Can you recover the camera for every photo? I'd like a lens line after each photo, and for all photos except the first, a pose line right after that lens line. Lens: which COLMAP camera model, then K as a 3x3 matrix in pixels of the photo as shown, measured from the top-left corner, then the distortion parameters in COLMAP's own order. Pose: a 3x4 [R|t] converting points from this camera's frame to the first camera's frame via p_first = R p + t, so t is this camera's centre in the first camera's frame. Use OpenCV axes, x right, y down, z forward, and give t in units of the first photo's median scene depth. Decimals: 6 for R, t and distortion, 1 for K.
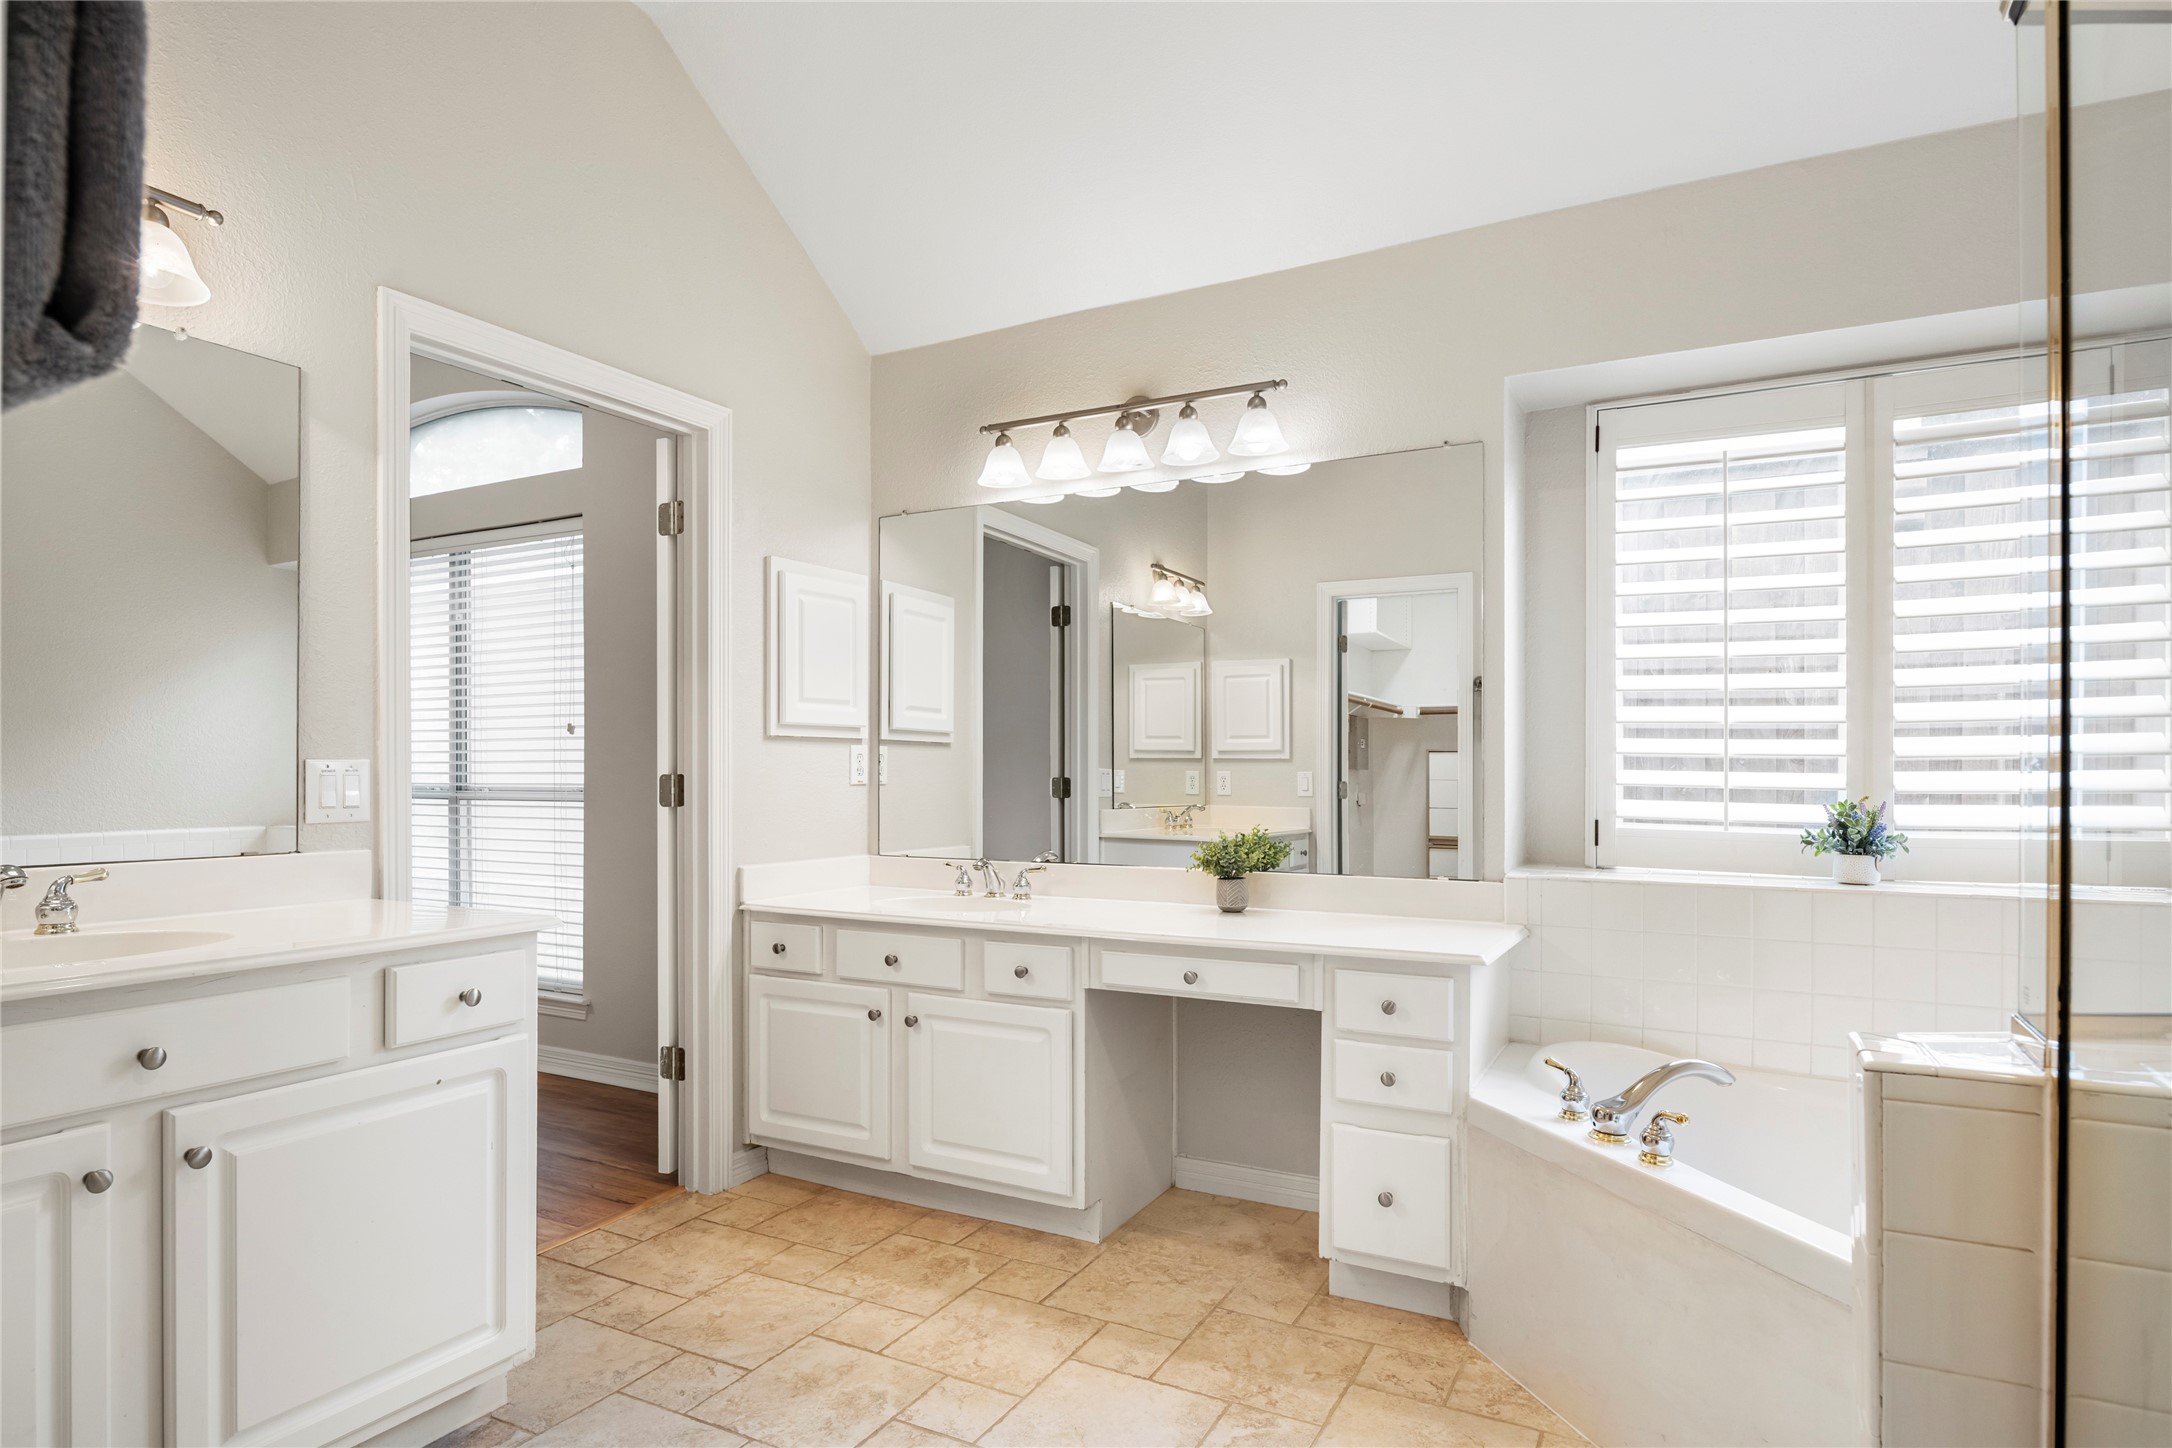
lens RADIAL K [[1179.9, 0, 1080.6], [0, 1179.9, 772.6], [0, 0, 1]] dist [-0.001033, -0.005630]
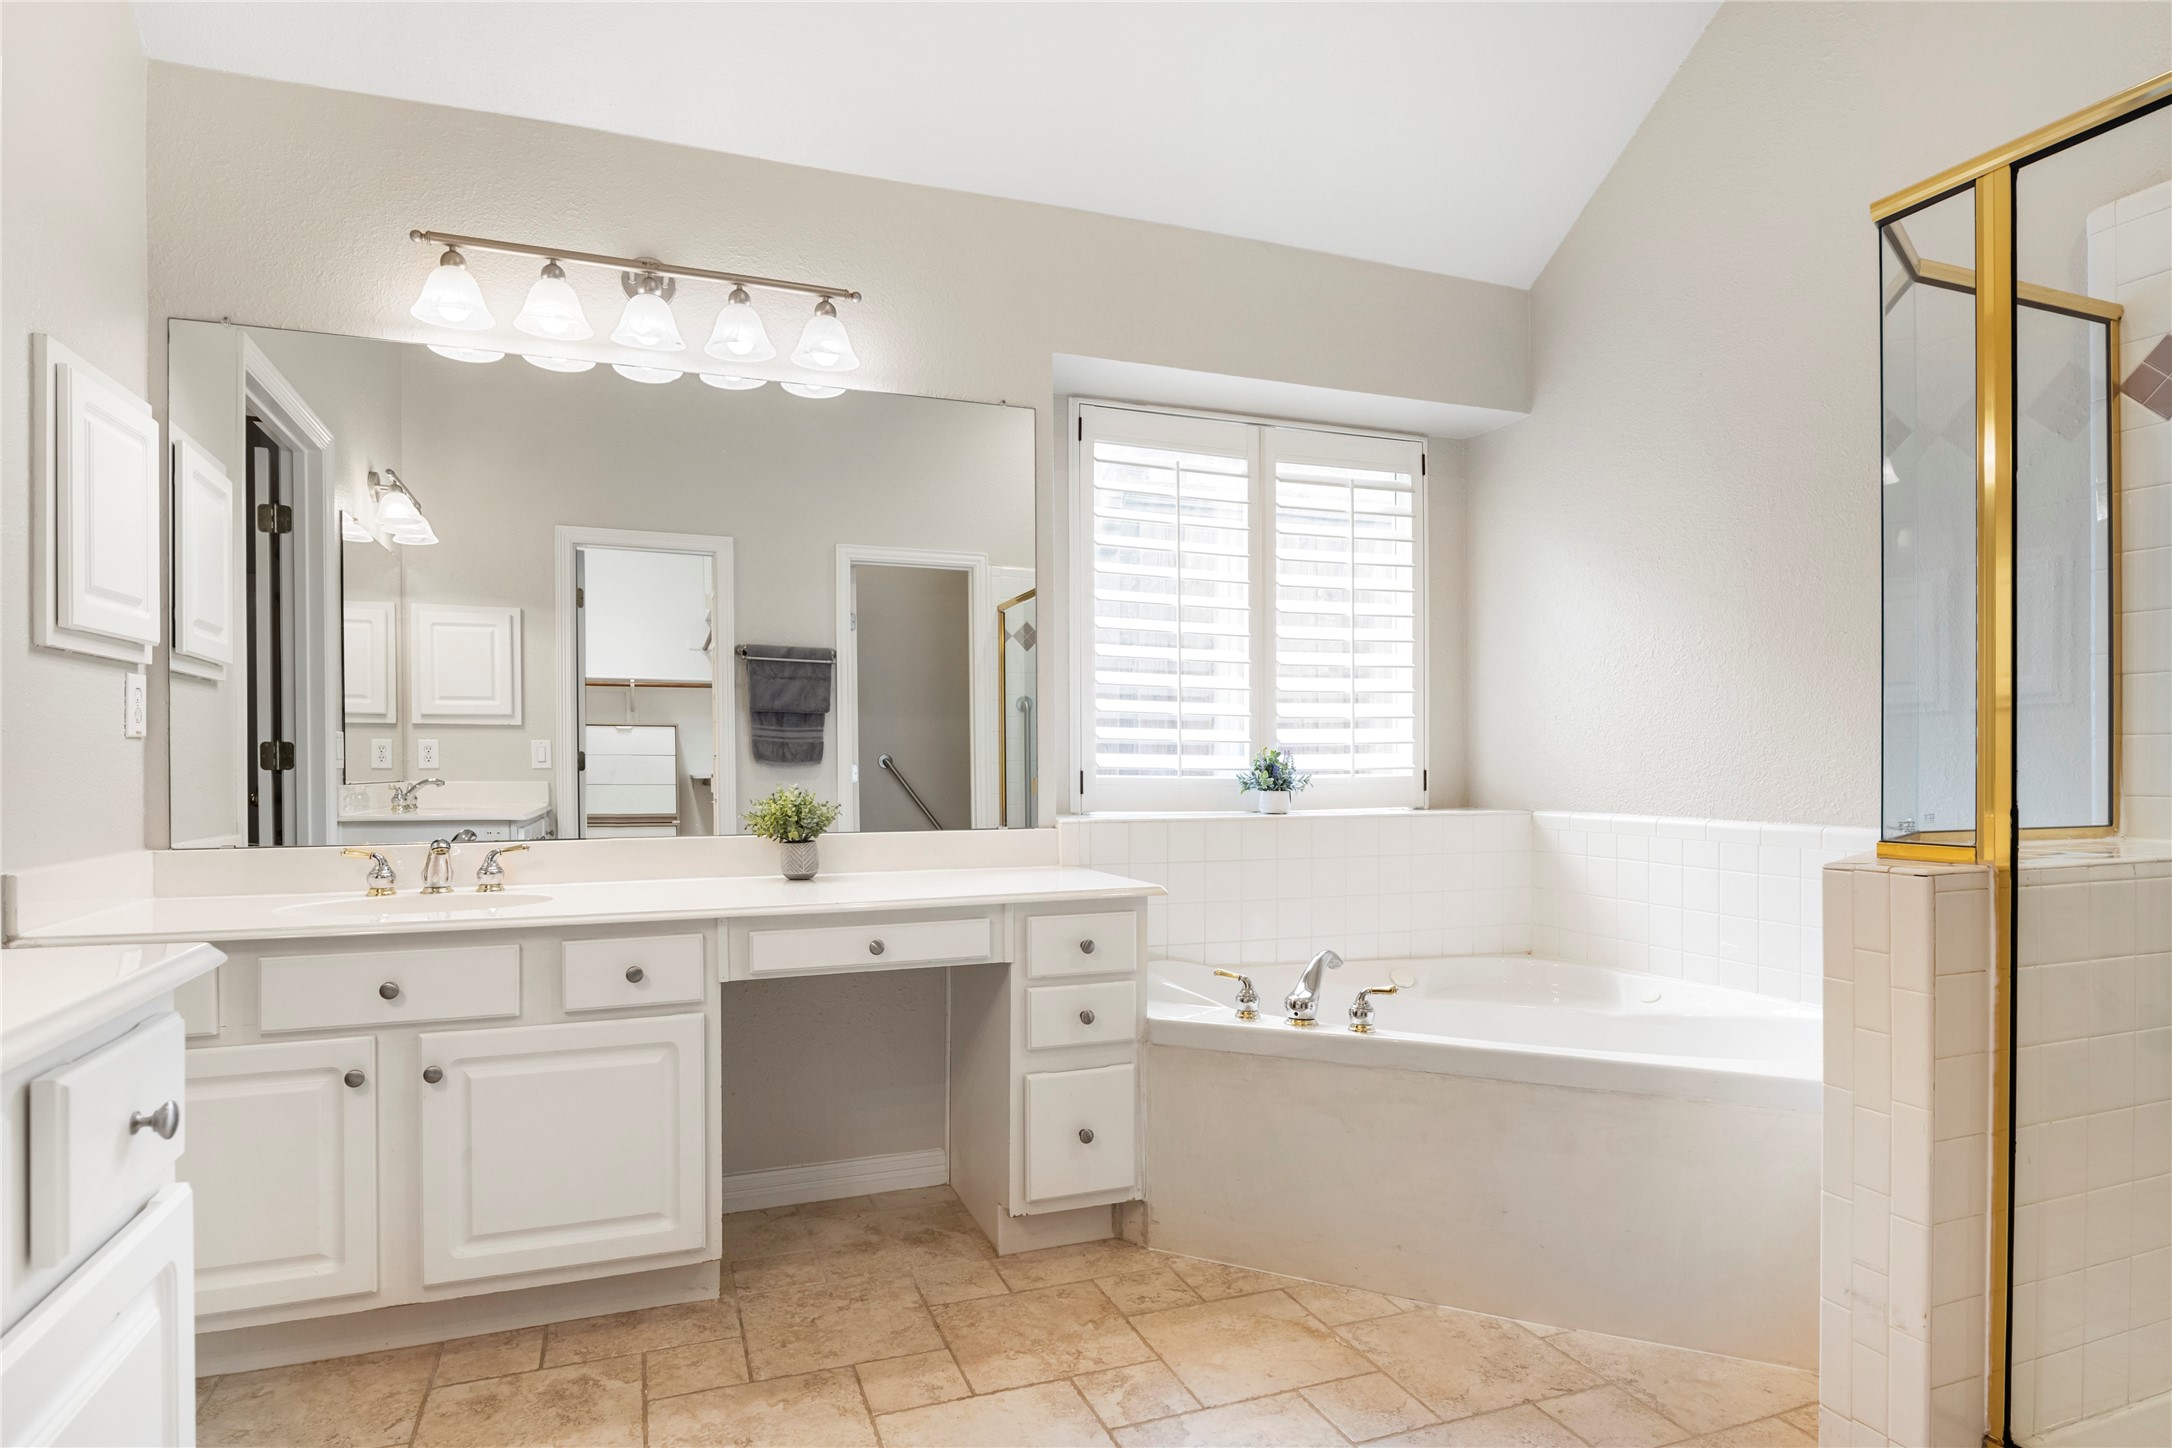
lens RADIAL K [[1179.9, 0, 1079.8], [0, 1179.9, 765.3], [0, 0, 1]] dist [-0.001033, -0.005630]
pose [[0.656763, -0.005965, 0.754073, -0.427053], [0.004094, 0.999982, 0.004344, 0.031908], [-0.754086, 0.000234, 0.656776, 0.282074]]
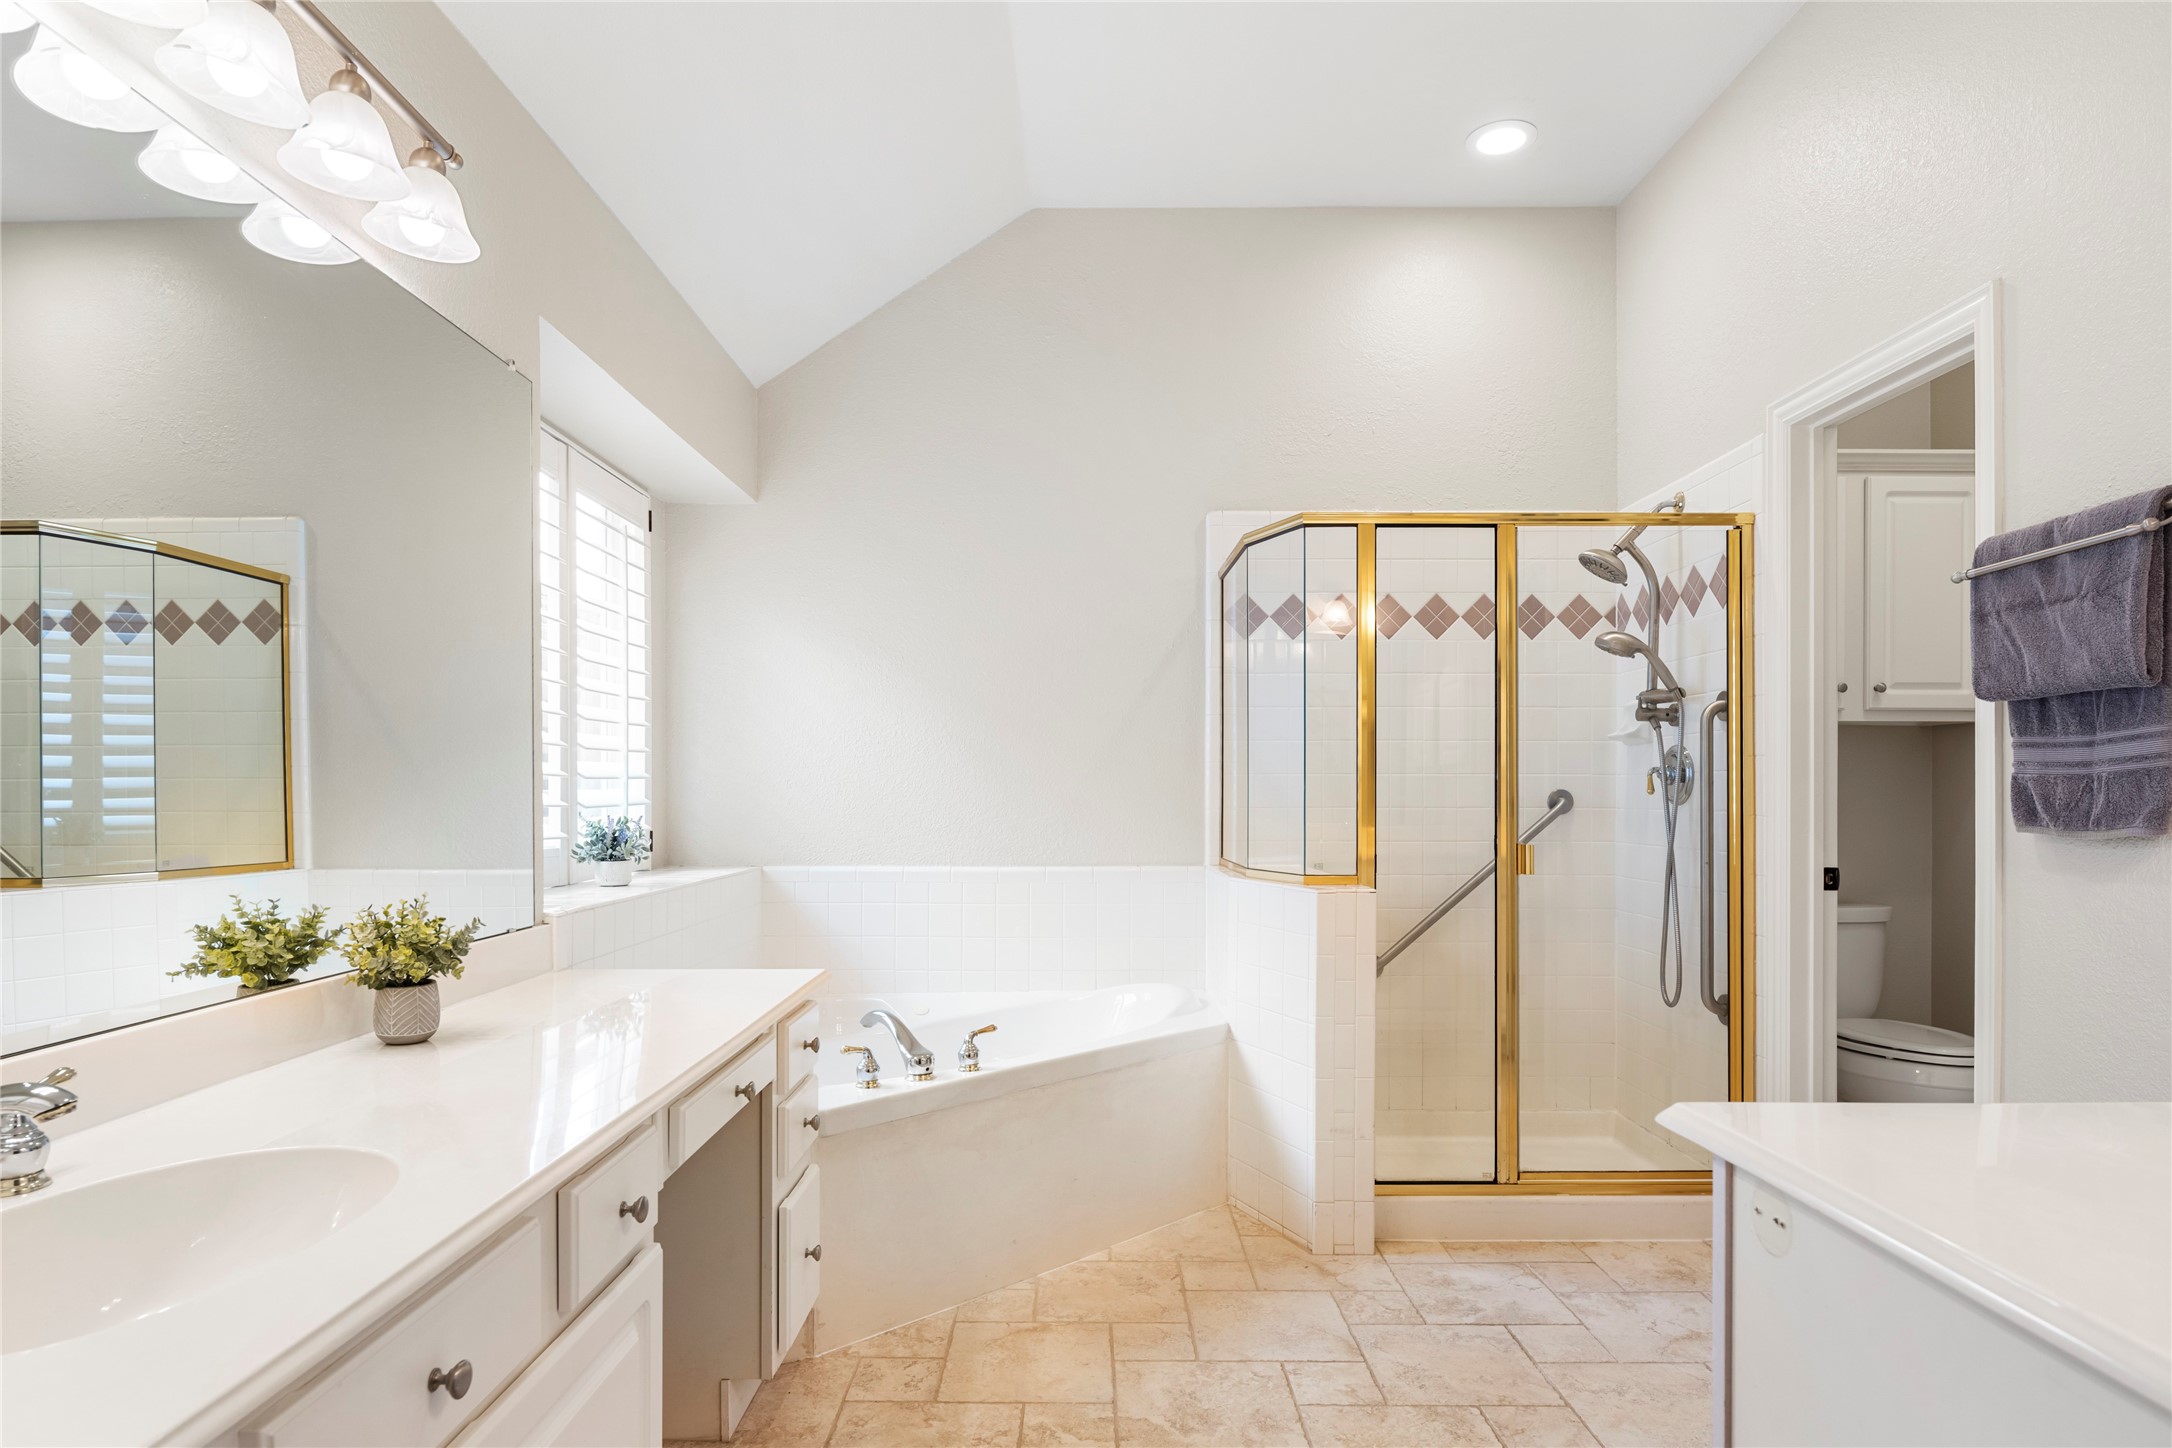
lens RADIAL K [[1179.9, 0, 1078.4], [0, 1179.9, 794.4], [0, 0, 1]] dist [-0.001033, -0.005630]
pose [[-0.469786, -0.006763, 0.882754, -0.548599], [-0.003588, 0.999977, 0.005751, -0.004432], [-0.882773, -0.000465, -0.469799, 1.051046]]
